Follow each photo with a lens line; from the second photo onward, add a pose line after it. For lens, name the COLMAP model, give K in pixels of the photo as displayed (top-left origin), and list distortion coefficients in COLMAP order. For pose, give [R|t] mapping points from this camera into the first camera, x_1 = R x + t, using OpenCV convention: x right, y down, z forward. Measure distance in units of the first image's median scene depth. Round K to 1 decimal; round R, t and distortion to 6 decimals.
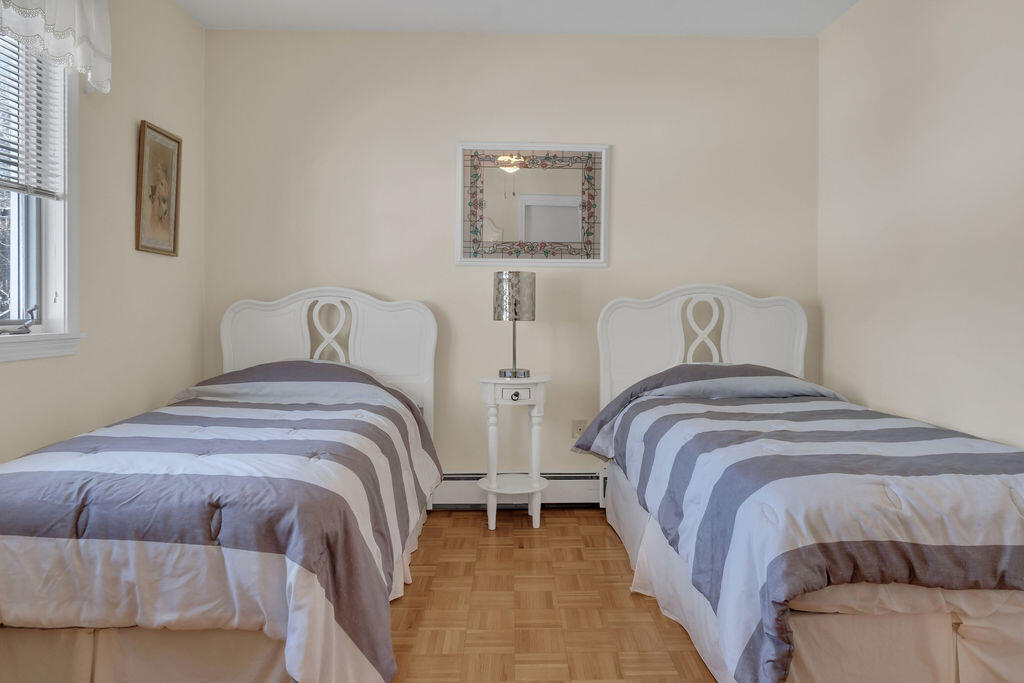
lens RADIAL K [[712.3, 0, 512.8], [0, 712.3, 336.5], [0, 0, 1]] dist [-0.025021, 0.004543]
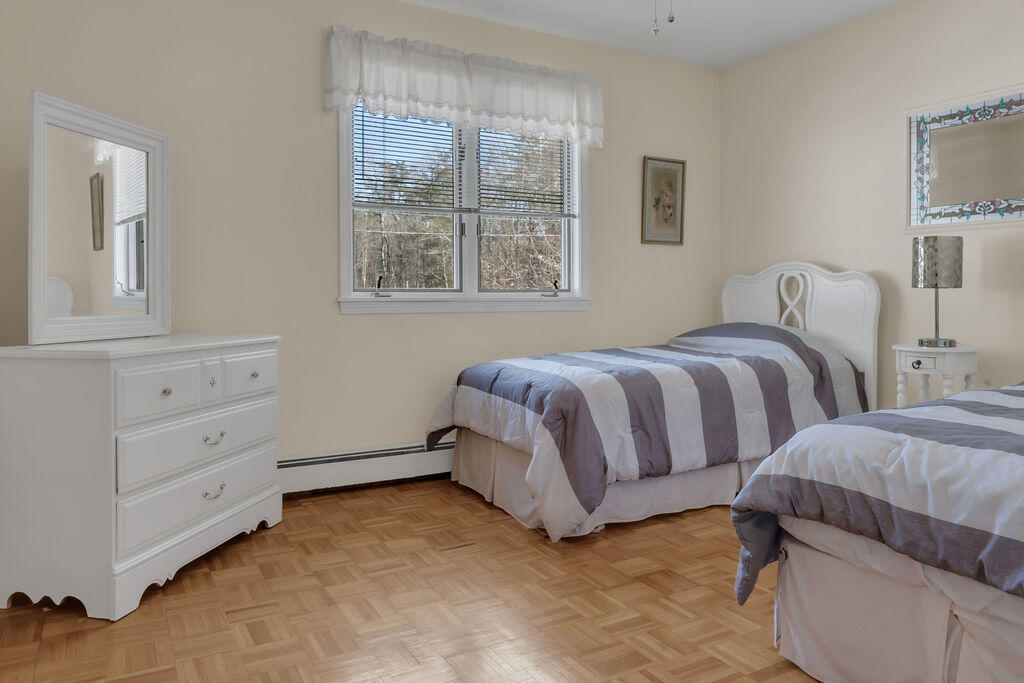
lens RADIAL K [[712.3, 0, 515.3], [0, 712.3, 339.6], [0, 0, 1]] dist [-0.025021, 0.004543]
pose [[0.464362, 0.046039, -0.884448, 0.796180], [-0.024098, 0.998935, 0.039346, 0.032466], [0.885318, 0.003043, 0.464977, 0.074522]]
